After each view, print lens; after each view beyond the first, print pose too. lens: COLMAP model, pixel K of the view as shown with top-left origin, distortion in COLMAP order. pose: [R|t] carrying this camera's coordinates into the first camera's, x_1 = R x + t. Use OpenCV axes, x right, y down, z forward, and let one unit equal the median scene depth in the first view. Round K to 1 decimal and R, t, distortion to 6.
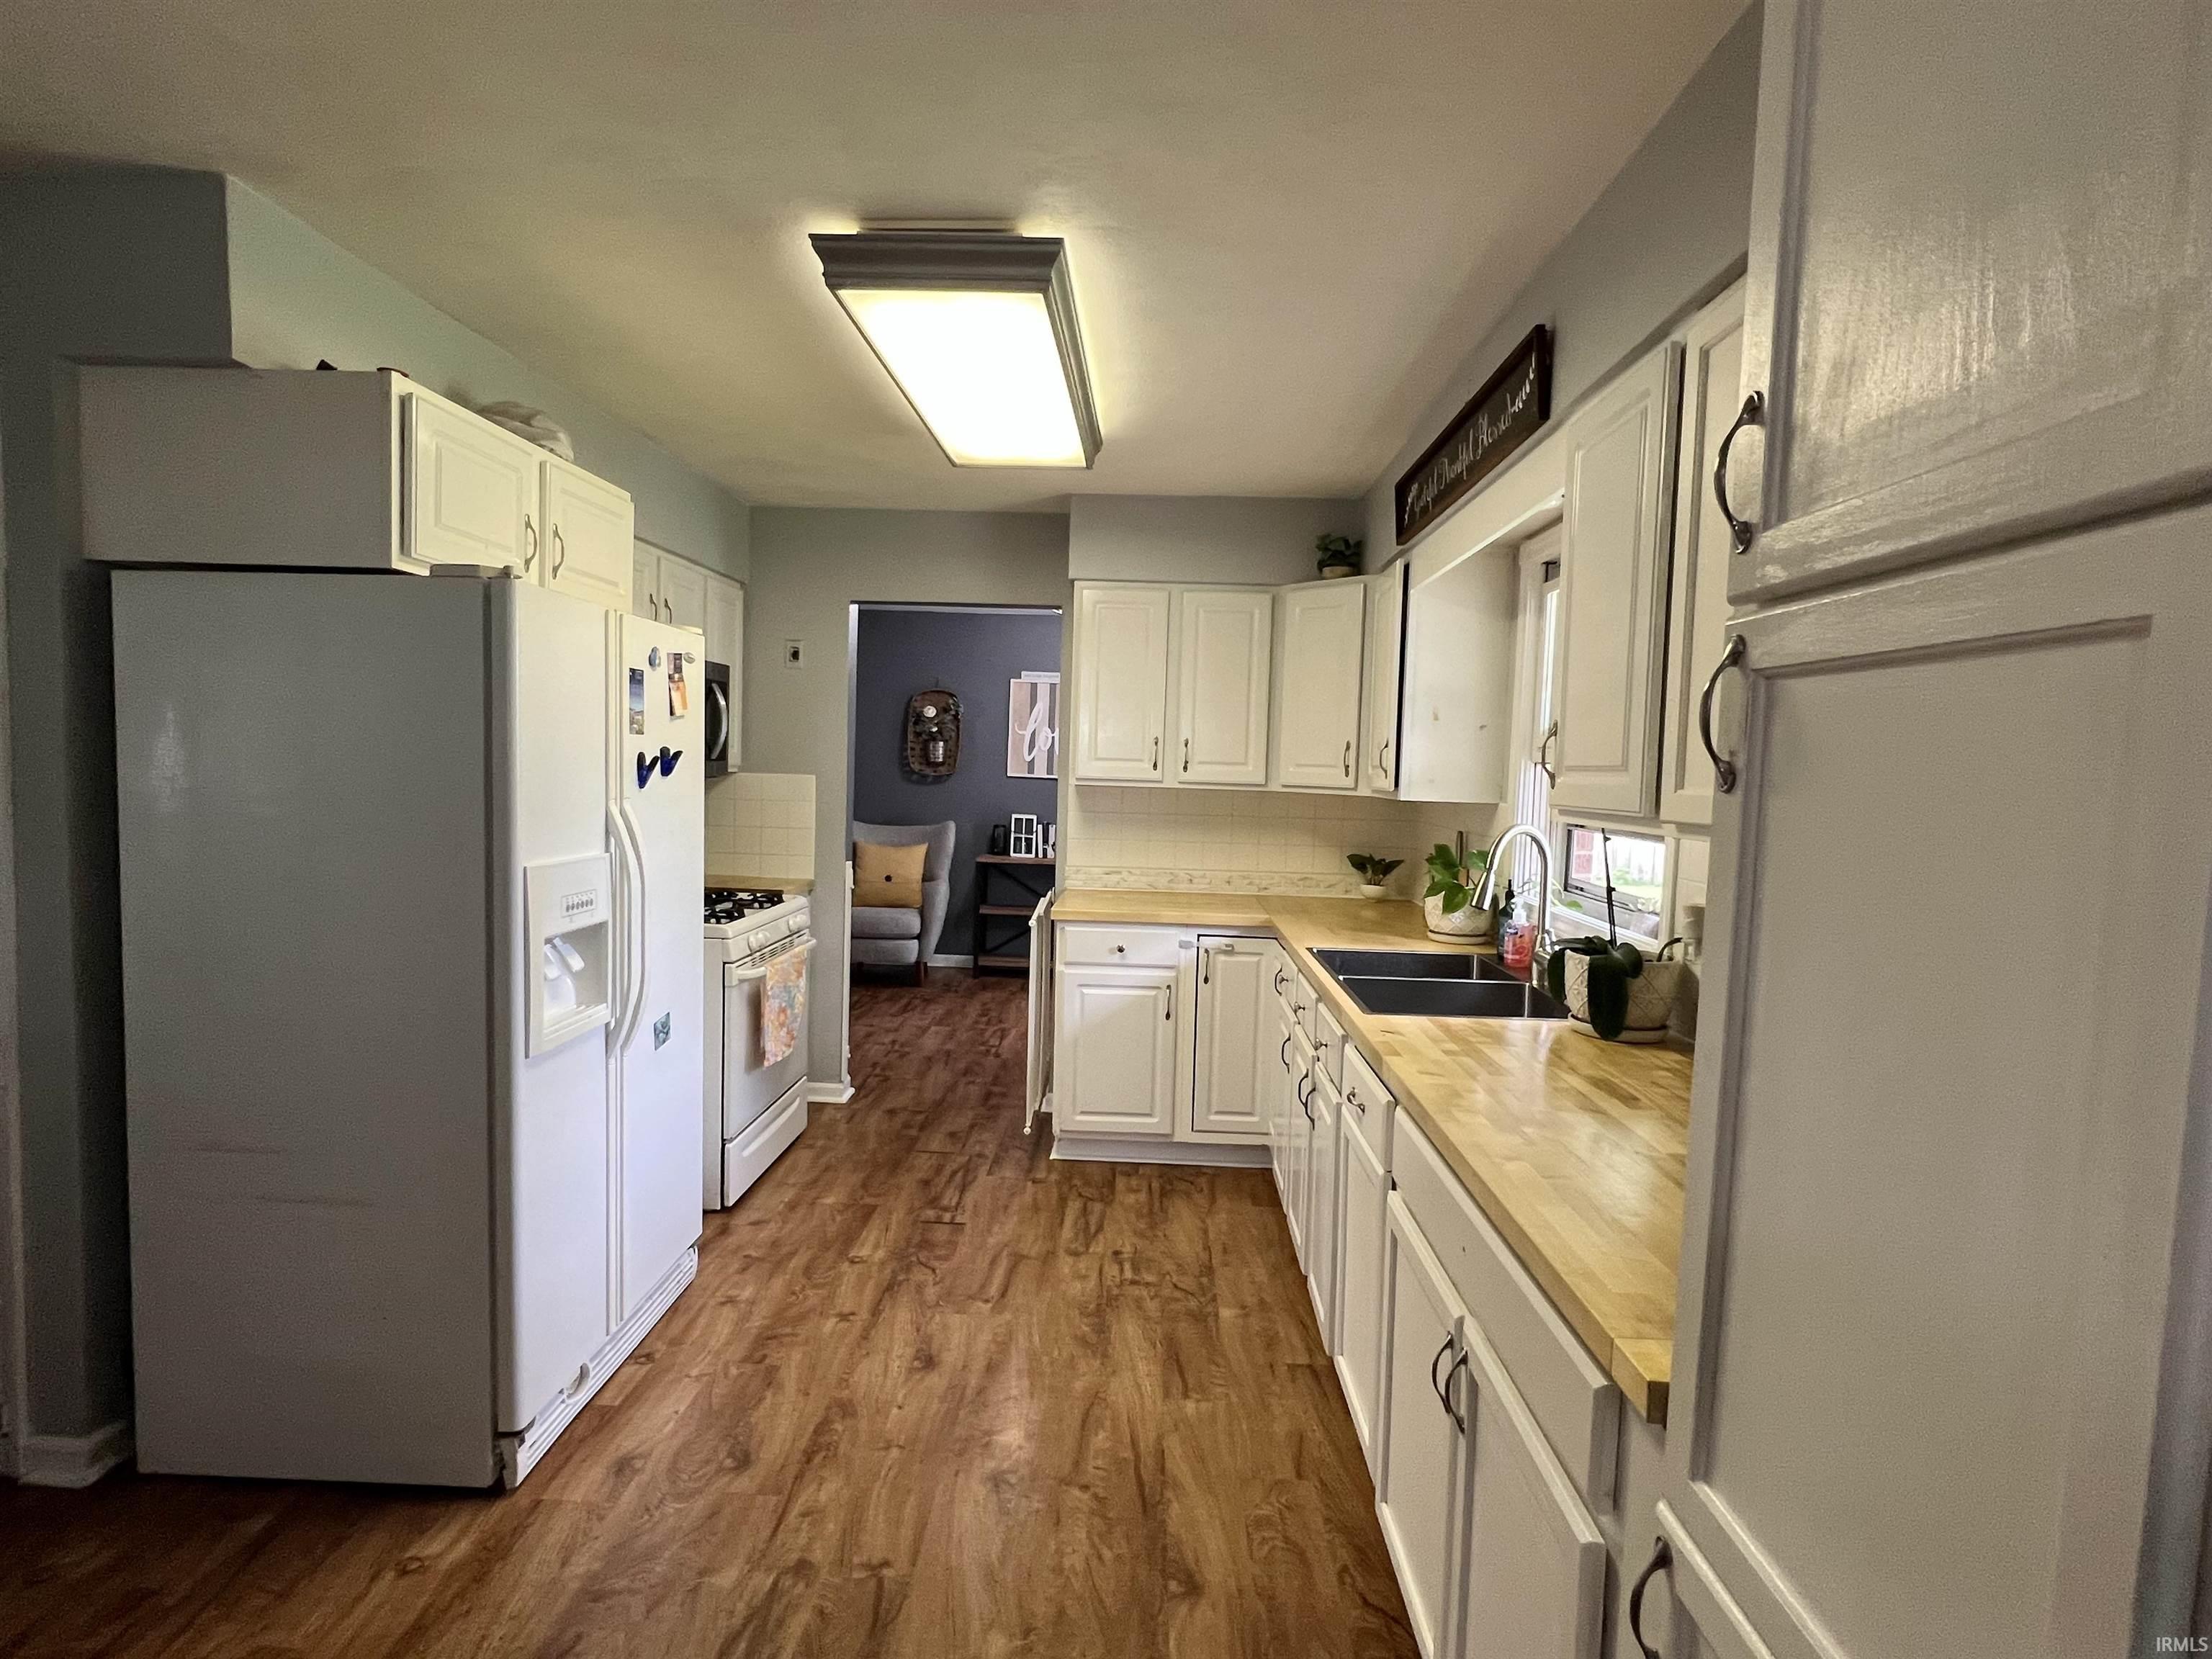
lens RADIAL K [[1080.4, 0, 1102.7], [0, 1080.4, 829.4], [0, 0, 1]] dist [-0.013834, -0.001703]
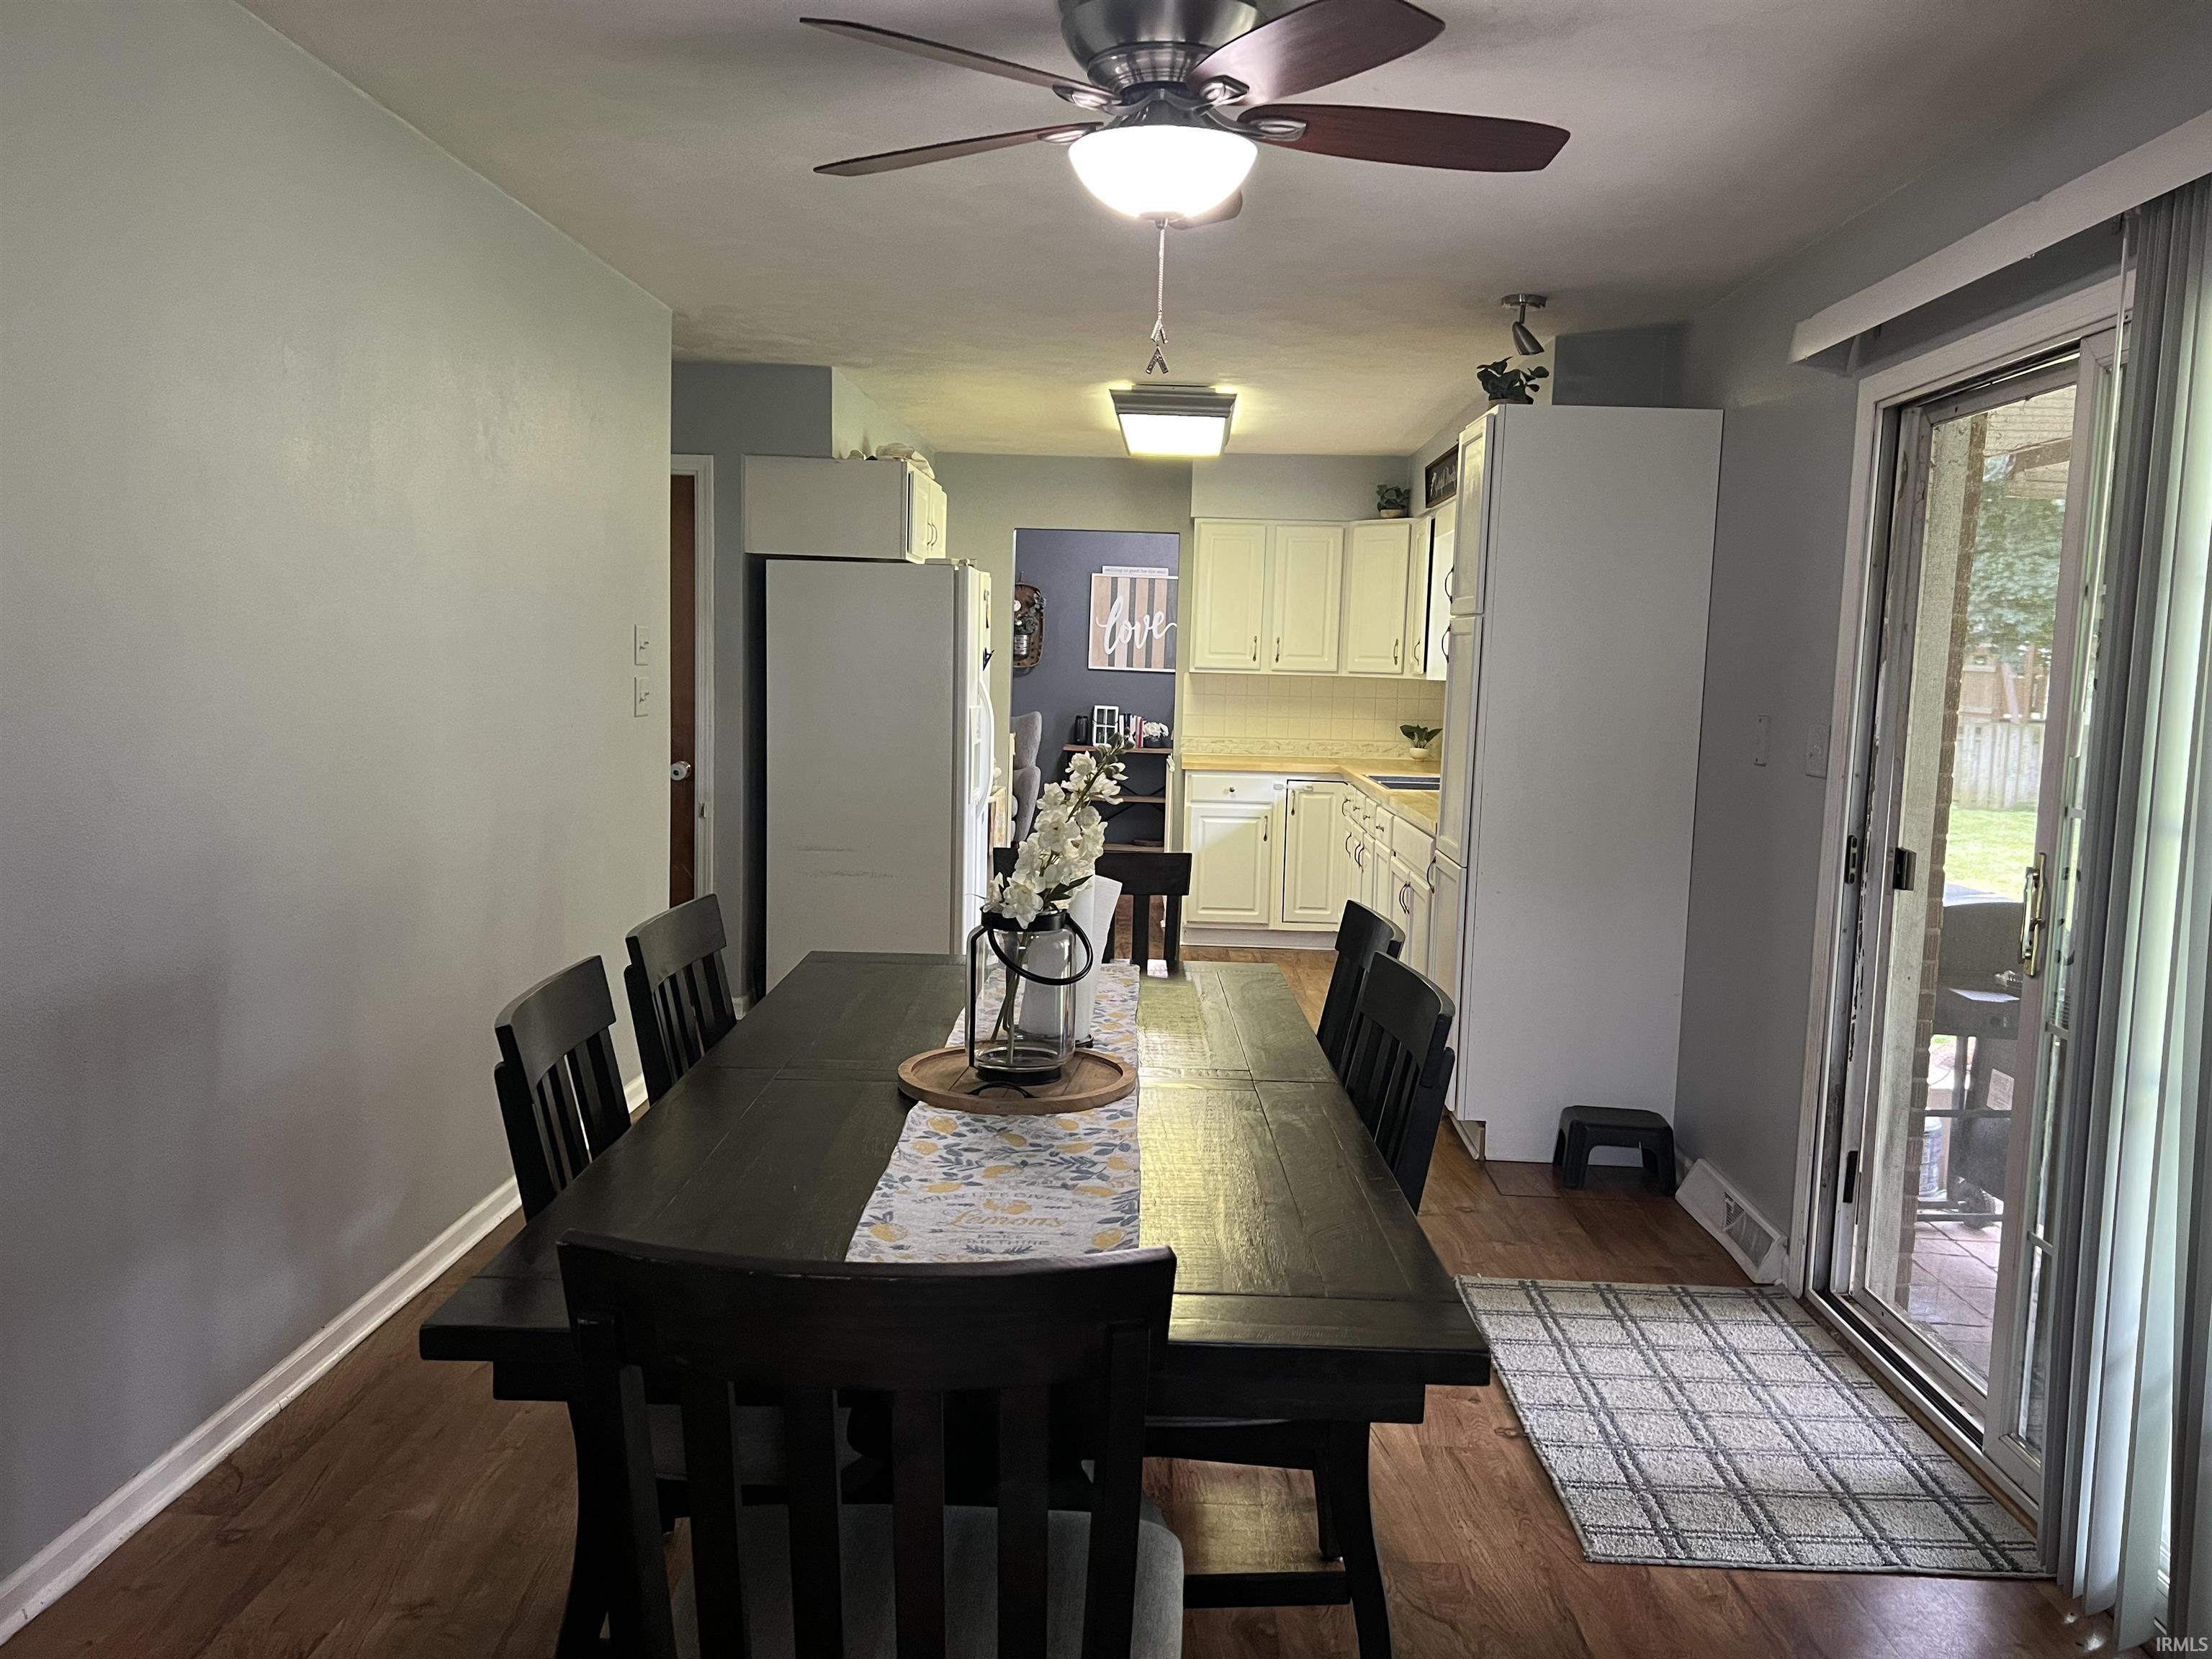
lens RADIAL K [[1648.0, 0, 1111.1], [0, 1648.0, 837.3], [0, 0, 1]] dist [0.019466, -0.016089]
pose [[0.999965, -0.001641, 0.008225, -0.118761], [0.001245, 0.998852, 0.047890, 0.053116], [-0.008294, -0.047878, 0.998819, -0.850795]]
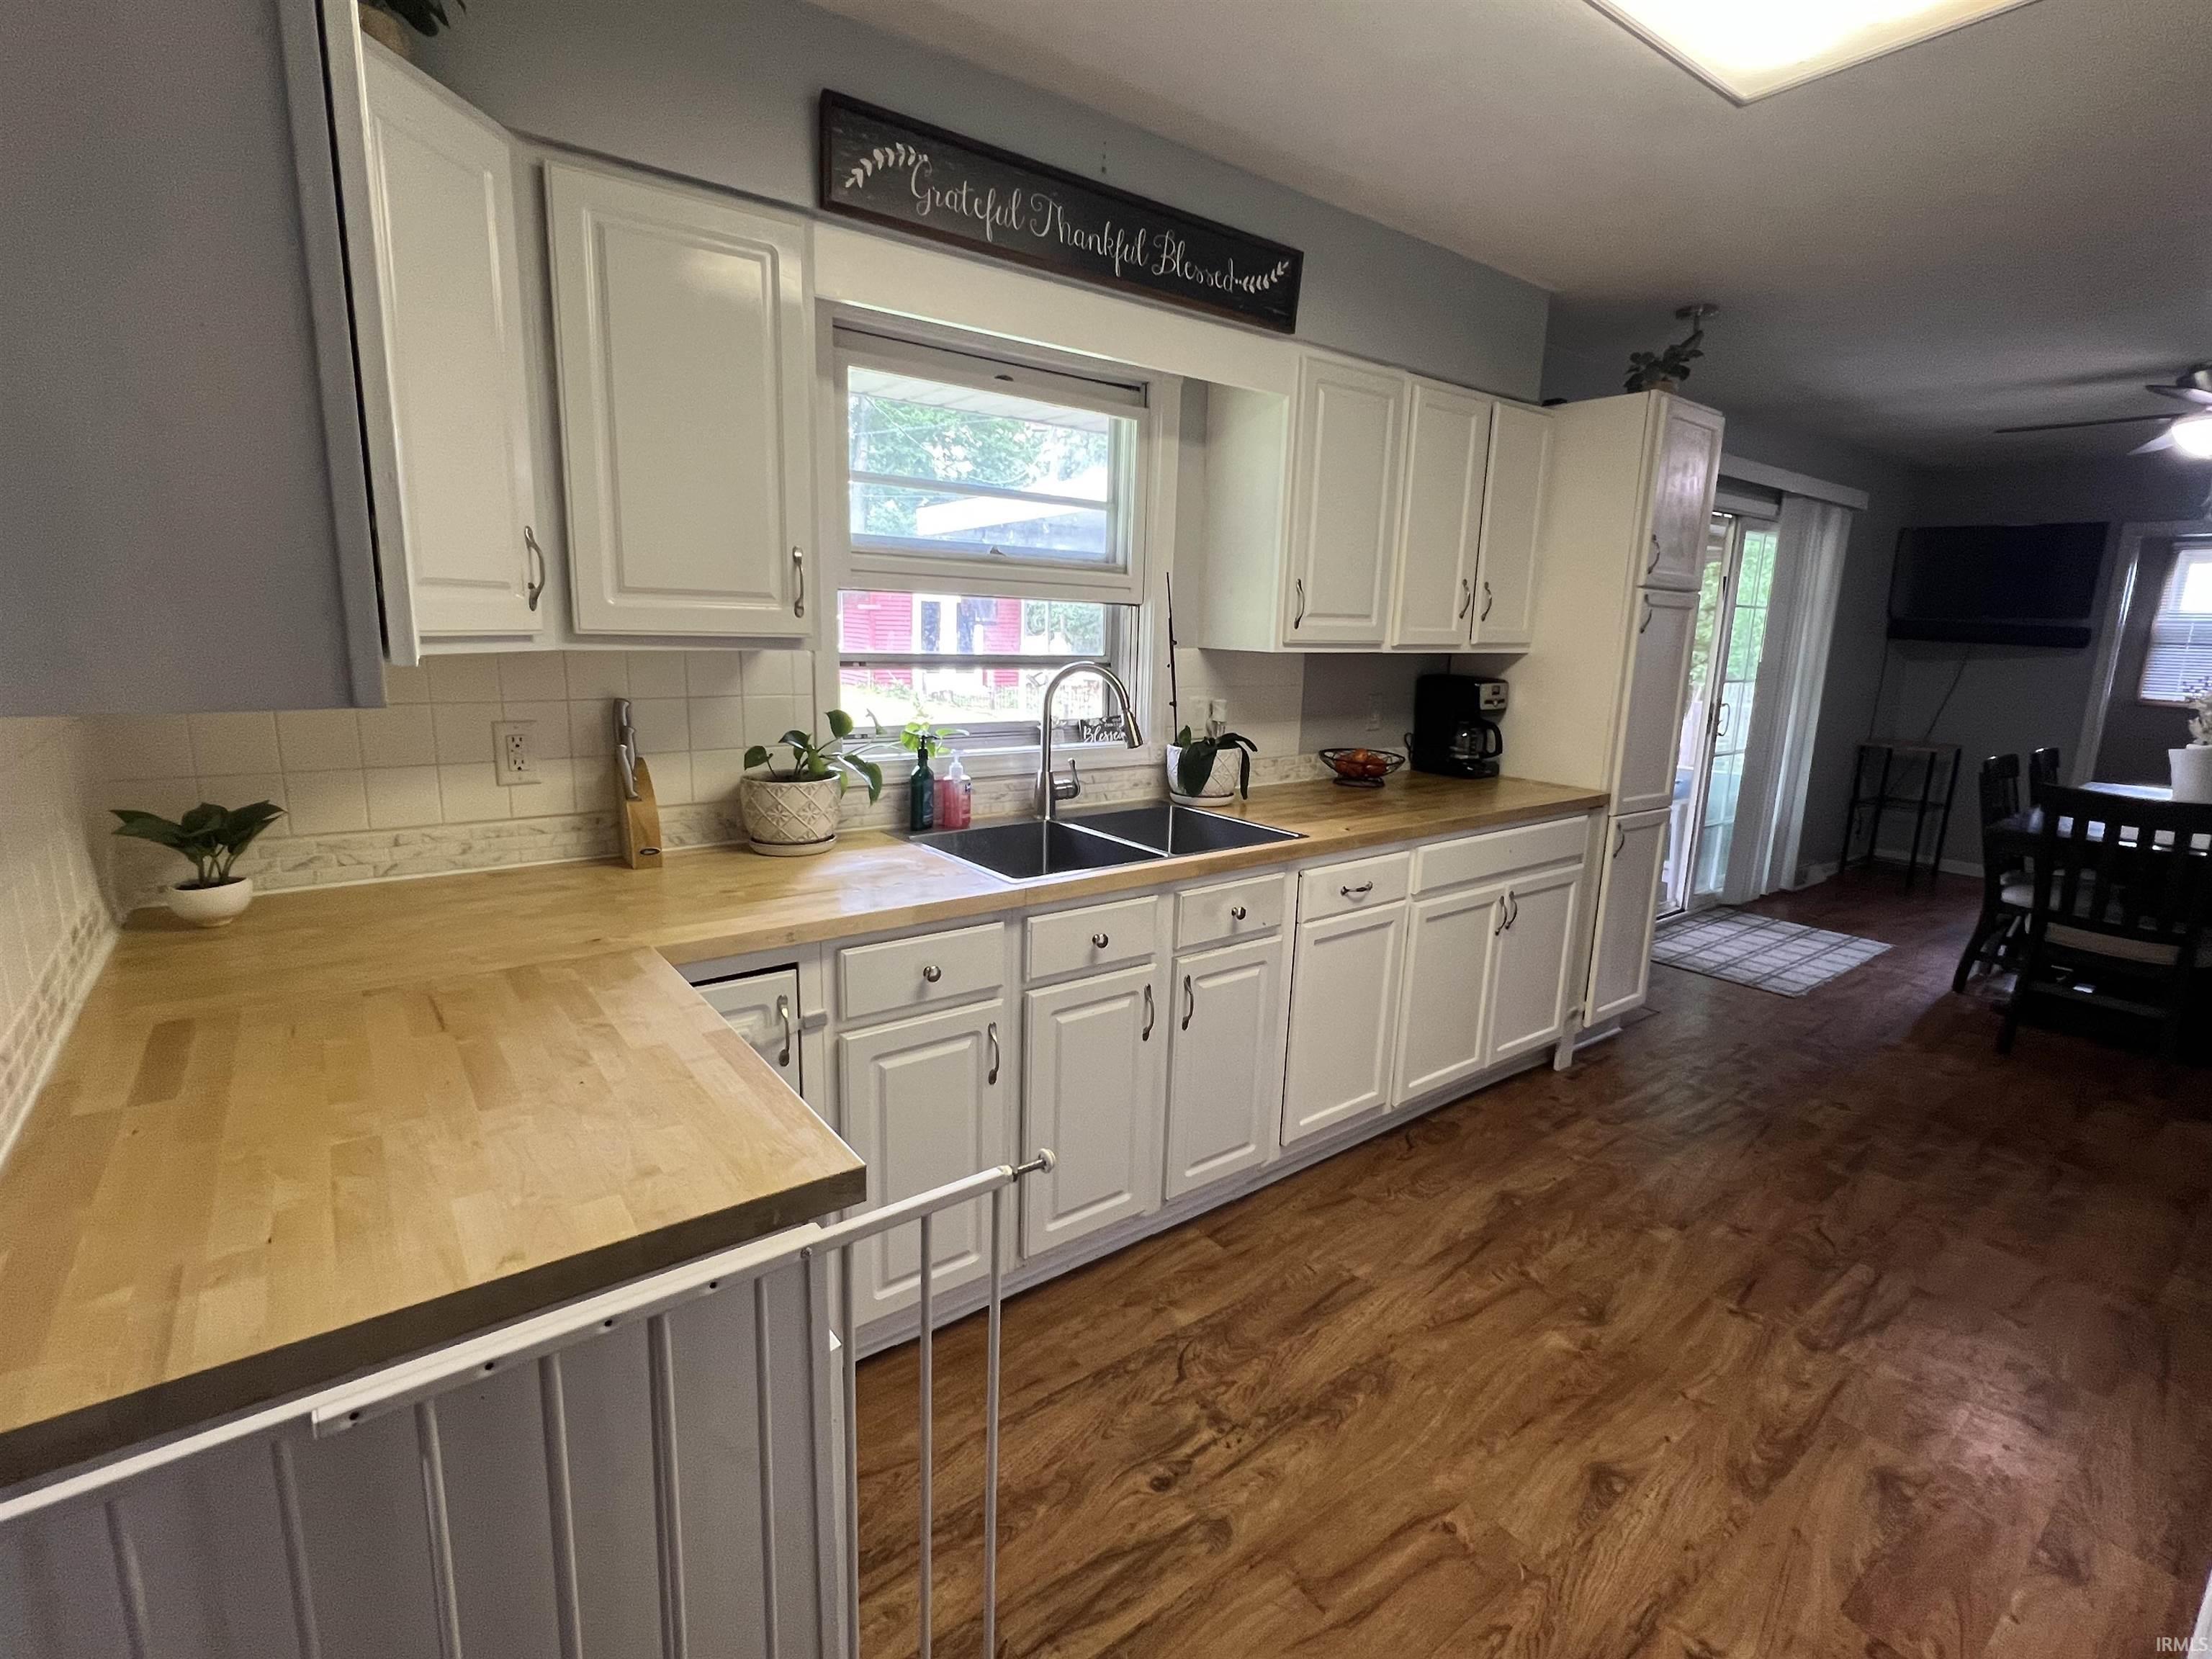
lens RADIAL K [[1052.0, 0, 1095.9], [0, 1052.0, 827.6], [0, 0, 1]] dist [-0.001441, 0.001759]
pose [[-0.636023, -0.200966, 0.745042, -0.301694], [-0.000981, 0.965702, 0.259650, -0.087662], [-0.771669, 0.164413, -0.614406, 1.272338]]
